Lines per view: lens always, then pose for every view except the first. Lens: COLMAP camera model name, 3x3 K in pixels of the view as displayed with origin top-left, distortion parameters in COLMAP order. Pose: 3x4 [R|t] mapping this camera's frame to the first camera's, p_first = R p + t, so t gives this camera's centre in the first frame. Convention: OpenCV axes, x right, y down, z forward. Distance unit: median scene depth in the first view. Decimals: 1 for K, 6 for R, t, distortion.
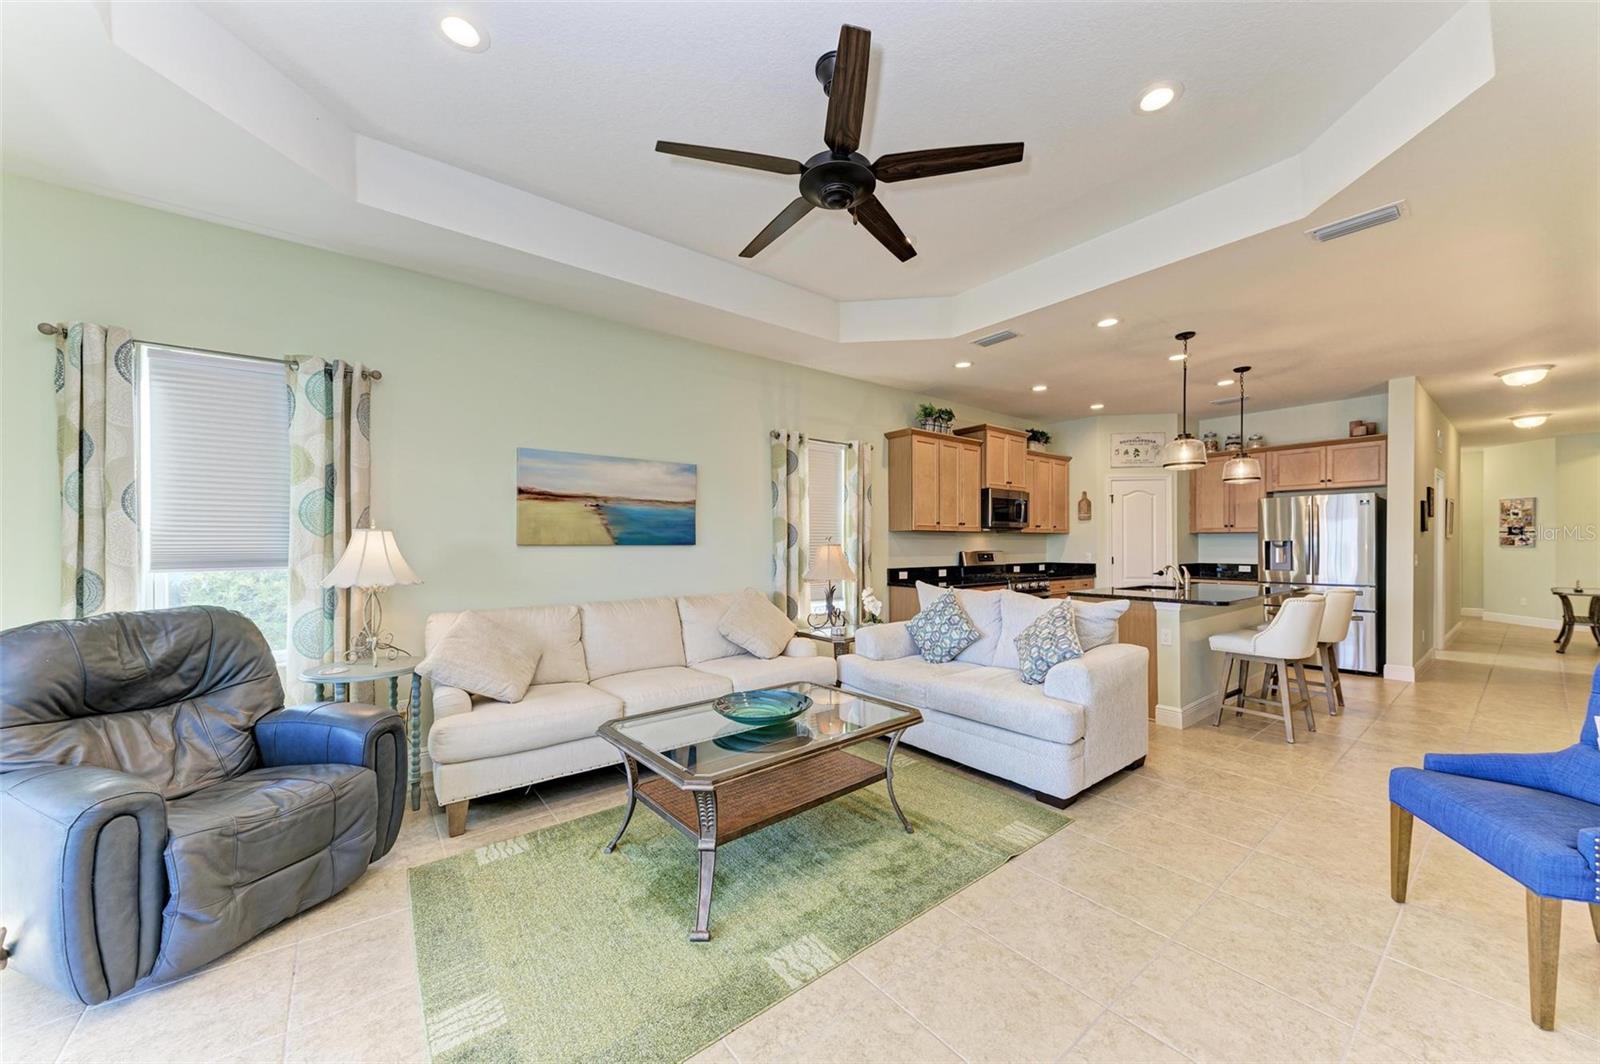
lens RADIAL K [[574.9, 0, 819.0], [0, 574.9, 540.6], [0, 0, 1]] dist [0.000985, -0.000044]
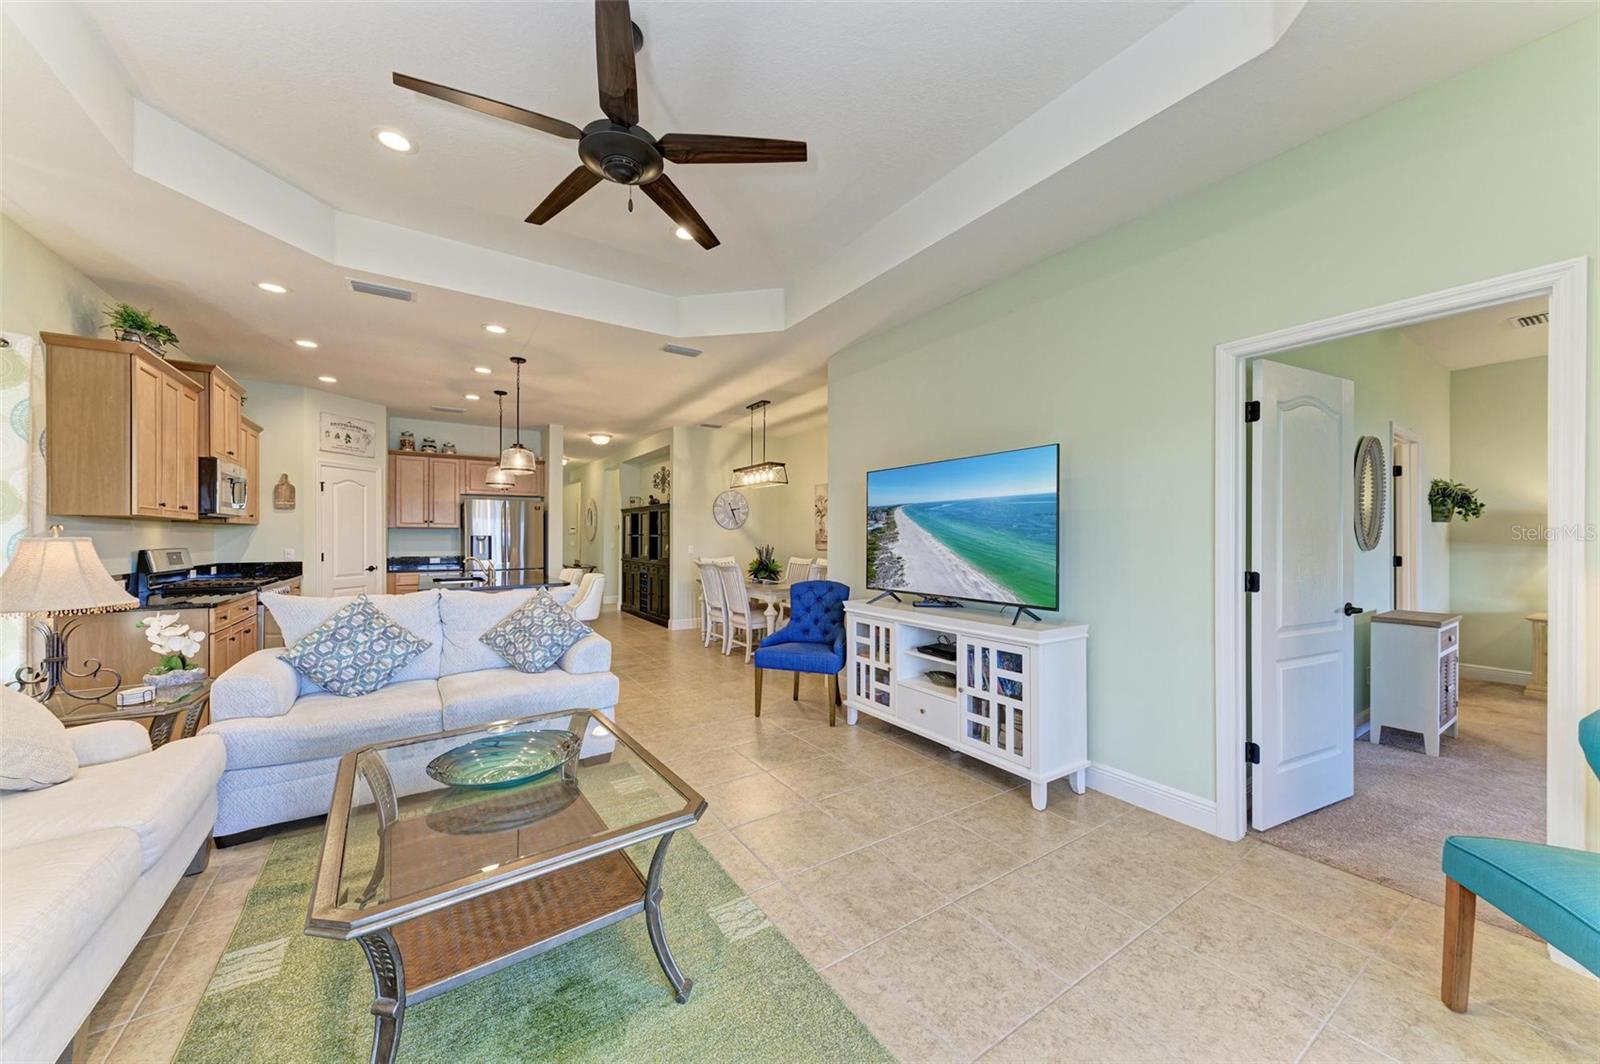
lens RADIAL K [[562.8, 0, 798.0], [0, 562.8, 535.6], [0, 0, 1]] dist [0.001626, -0.000116]
pose [[0.088630, 0.005078, 0.996052, -0.466721], [-0.006436, 0.999969, -0.004525, 0.002166], [-0.996044, -0.006010, 0.088660, 0.341814]]
